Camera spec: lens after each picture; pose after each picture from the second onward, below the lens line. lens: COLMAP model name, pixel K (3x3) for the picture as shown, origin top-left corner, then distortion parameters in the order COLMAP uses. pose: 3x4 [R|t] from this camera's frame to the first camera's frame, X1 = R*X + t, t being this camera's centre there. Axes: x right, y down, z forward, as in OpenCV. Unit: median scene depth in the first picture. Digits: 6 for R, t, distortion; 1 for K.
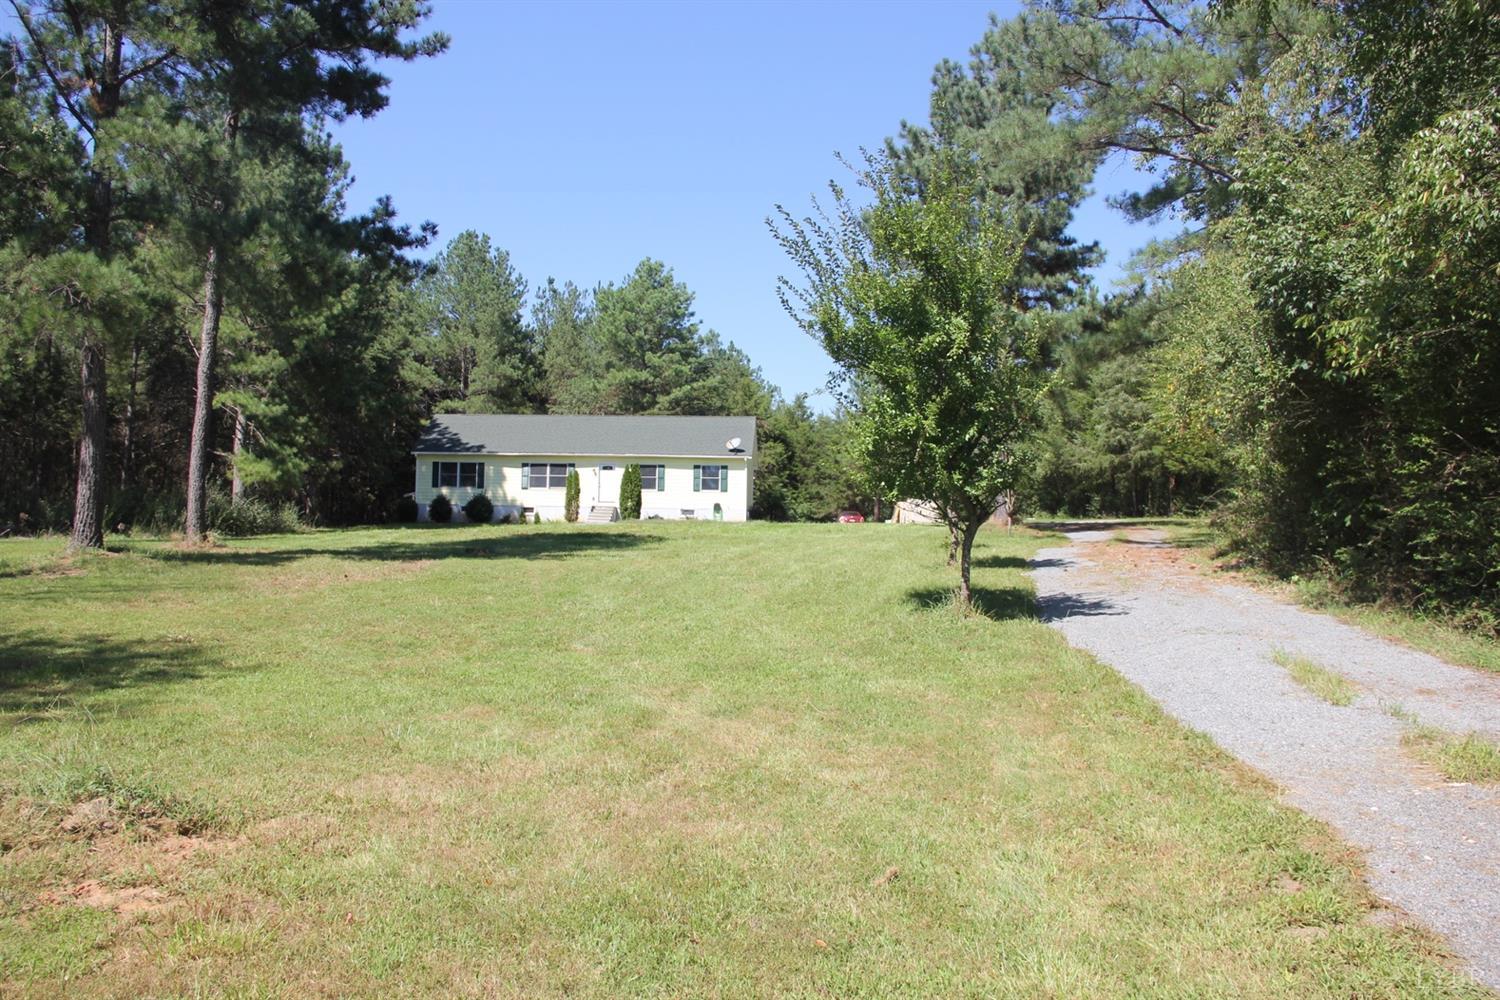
lens RADIAL K [[1246.6, 0, 754.8], [0, 1246.6, 495.2], [0, 0, 1]] dist [-0.127561, 0.001870]
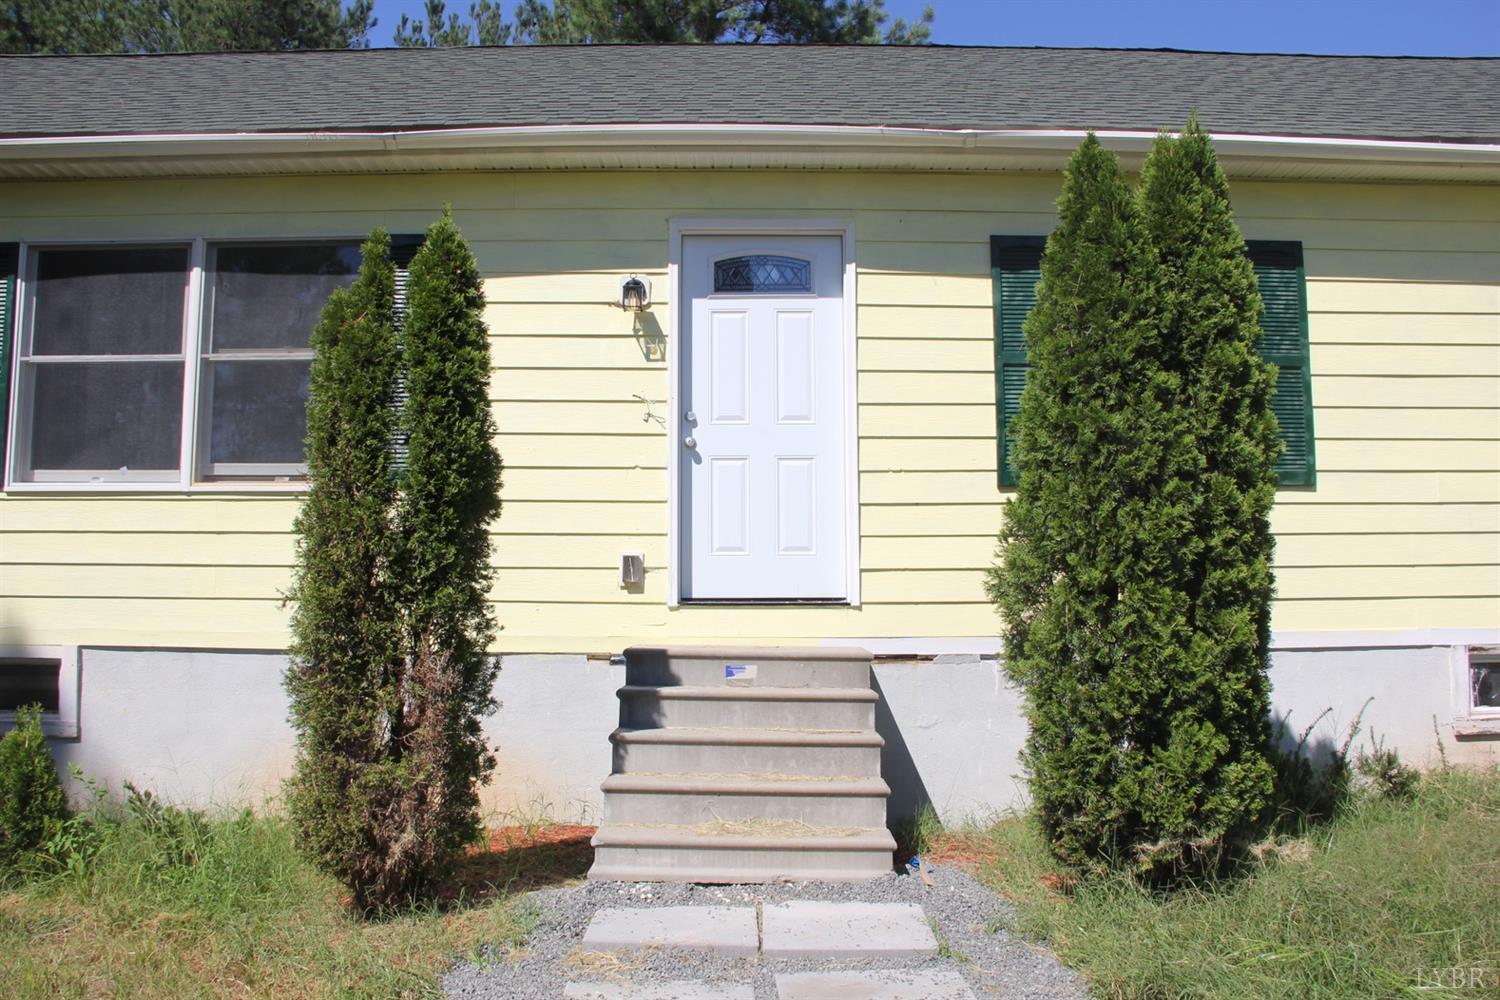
lens RADIAL K [[1249.8, 0, 760.9], [0, 1249.8, 480.2], [0, 0, 1]] dist [-0.142148, 0.063776]
pose [[0.998166, -0.013251, 0.059076, -0.123934], [0.016253, 0.998586, -0.050619, 0.000741], [-0.058321, 0.051486, 0.996969, 0.888757]]
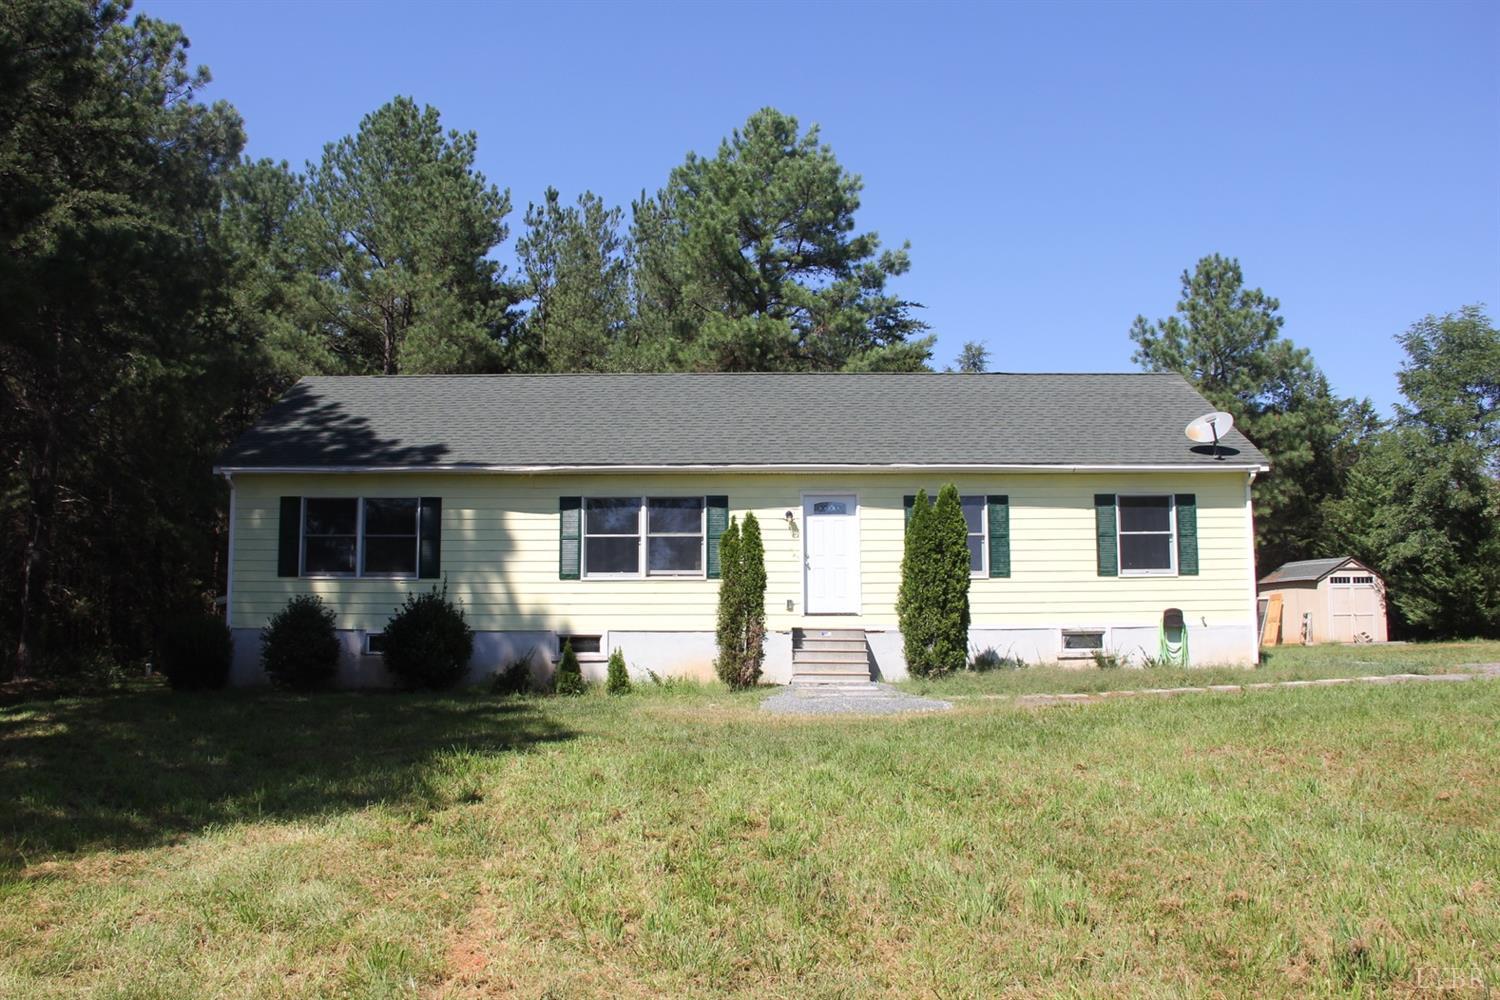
lens RADIAL K [[1249.8, 0, 765.5], [0, 1249.8, 499.5], [0, 0, 1]] dist [-0.142148, 0.063776]
pose [[0.998123, -0.015170, 0.059337, -0.152955], [0.019034, 0.997697, -0.065106, -0.003331], [-0.058213, 0.066113, 0.996113, 0.672154]]
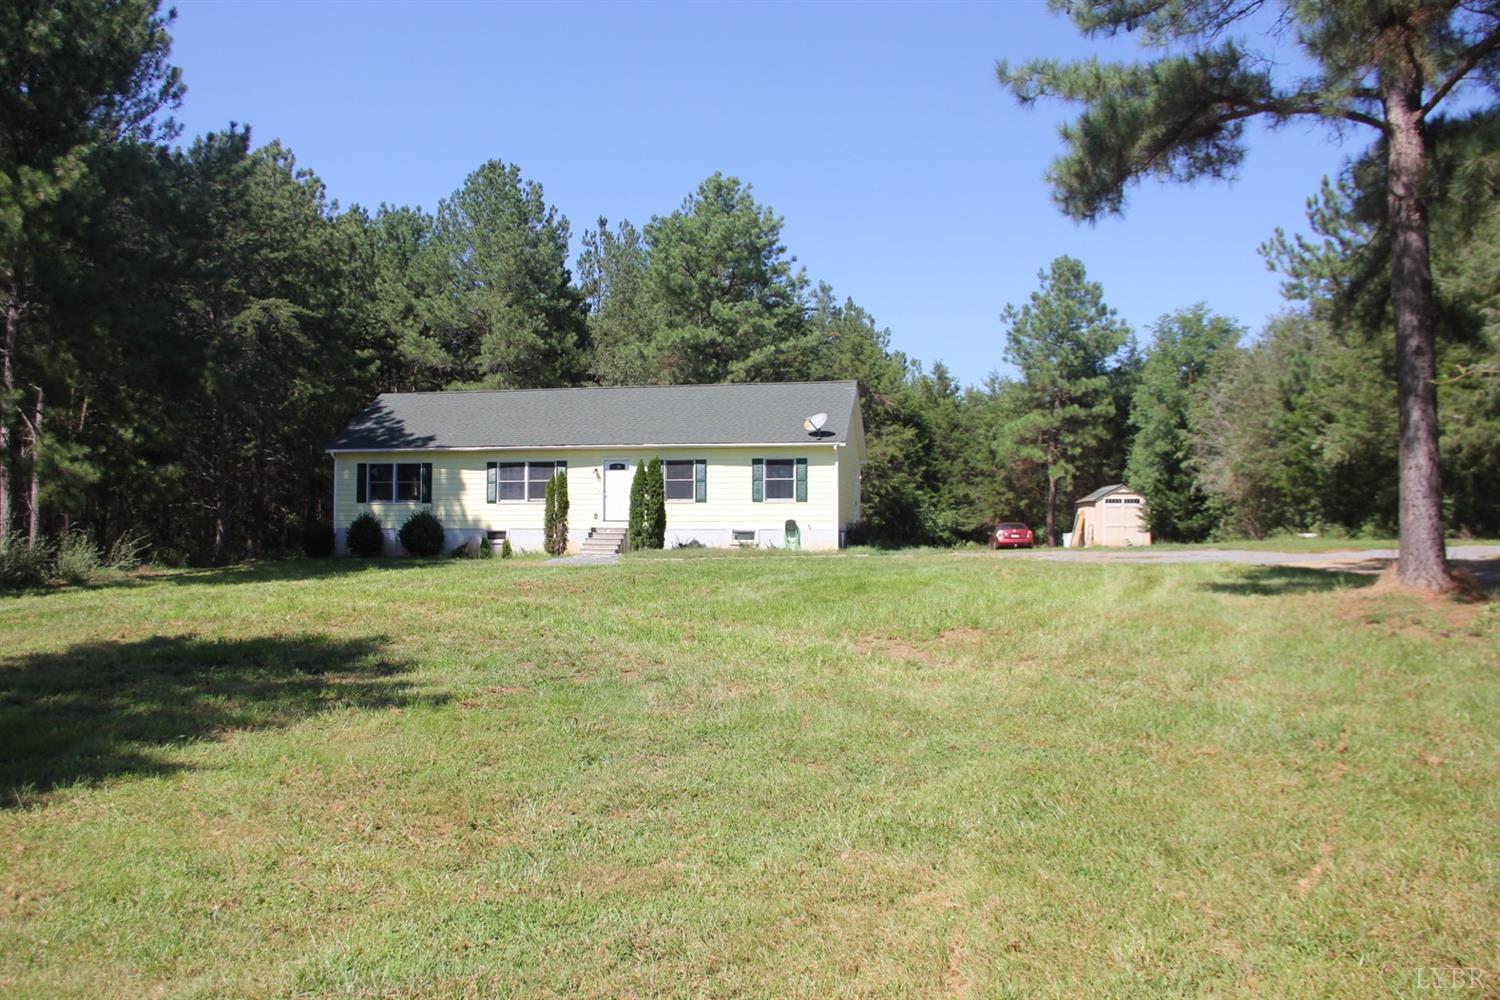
lens RADIAL K [[1246.6, 0, 728.6], [0, 1246.6, 510.0], [0, 0, 1]] dist [-0.127561, 0.001870]
pose [[0.988492, -0.018106, -0.150185, 0.031234], [0.019930, 0.999745, 0.010645, -0.005520], [0.149954, -0.013515, 0.988601, 0.382271]]
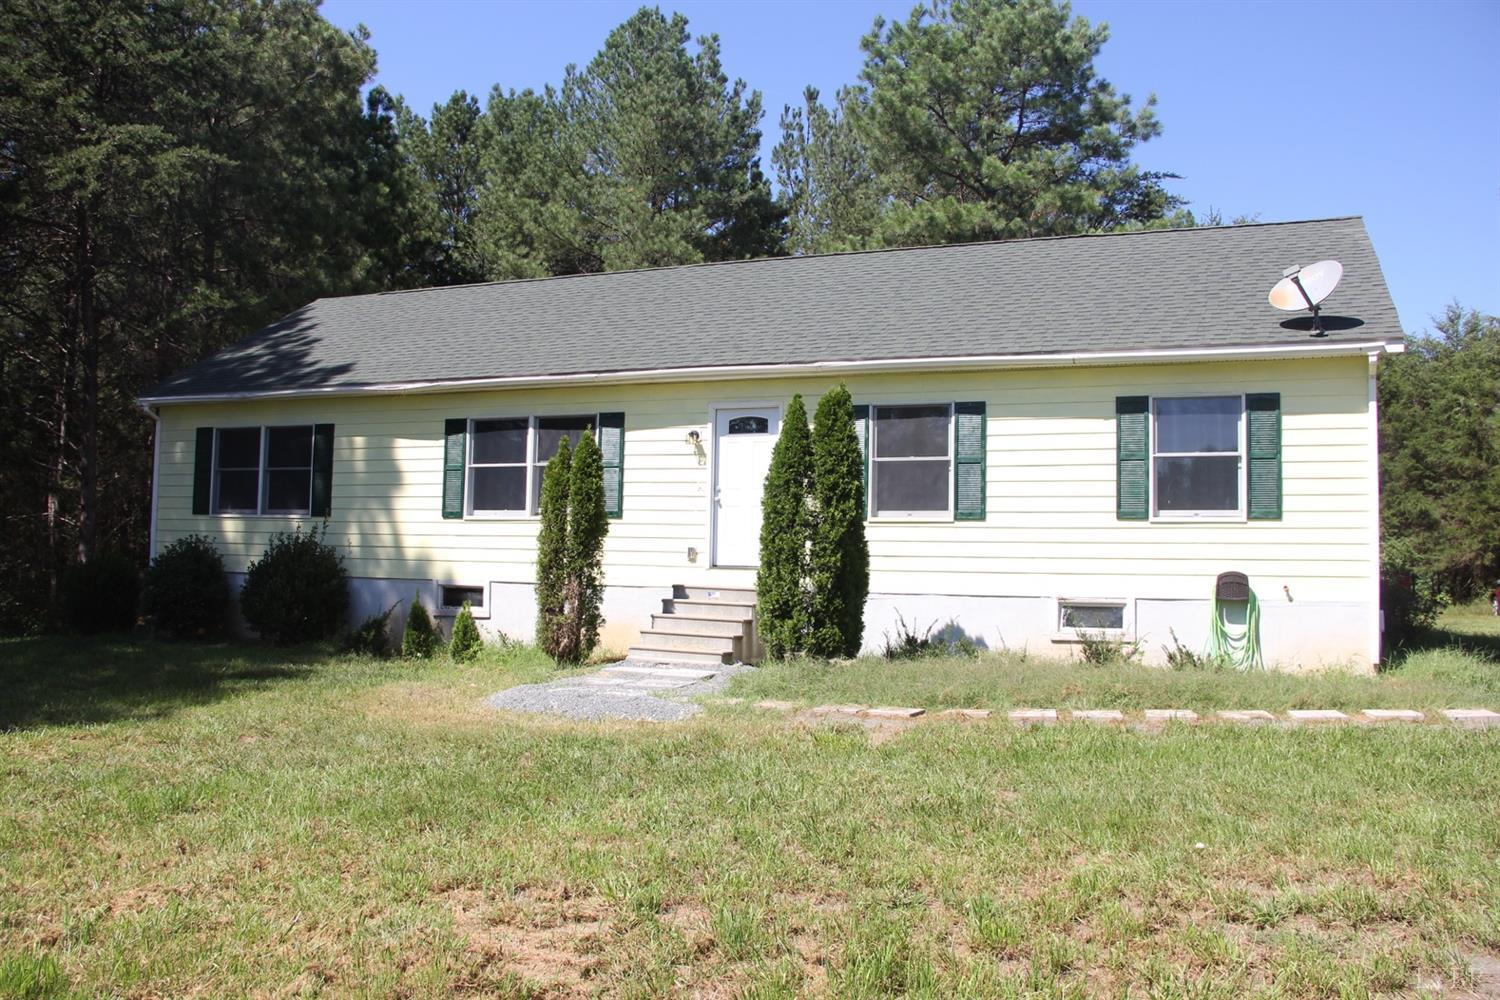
lens RADIAL K [[1246.6, 0, 755.1], [0, 1246.6, 500.8], [0, 0, 1]] dist [-0.127561, 0.001870]
pose [[0.943803, -0.016750, -0.330082, -0.037514], [0.012378, 0.999806, -0.015343, -0.003558], [0.330275, 0.010395, 0.943827, 0.766644]]
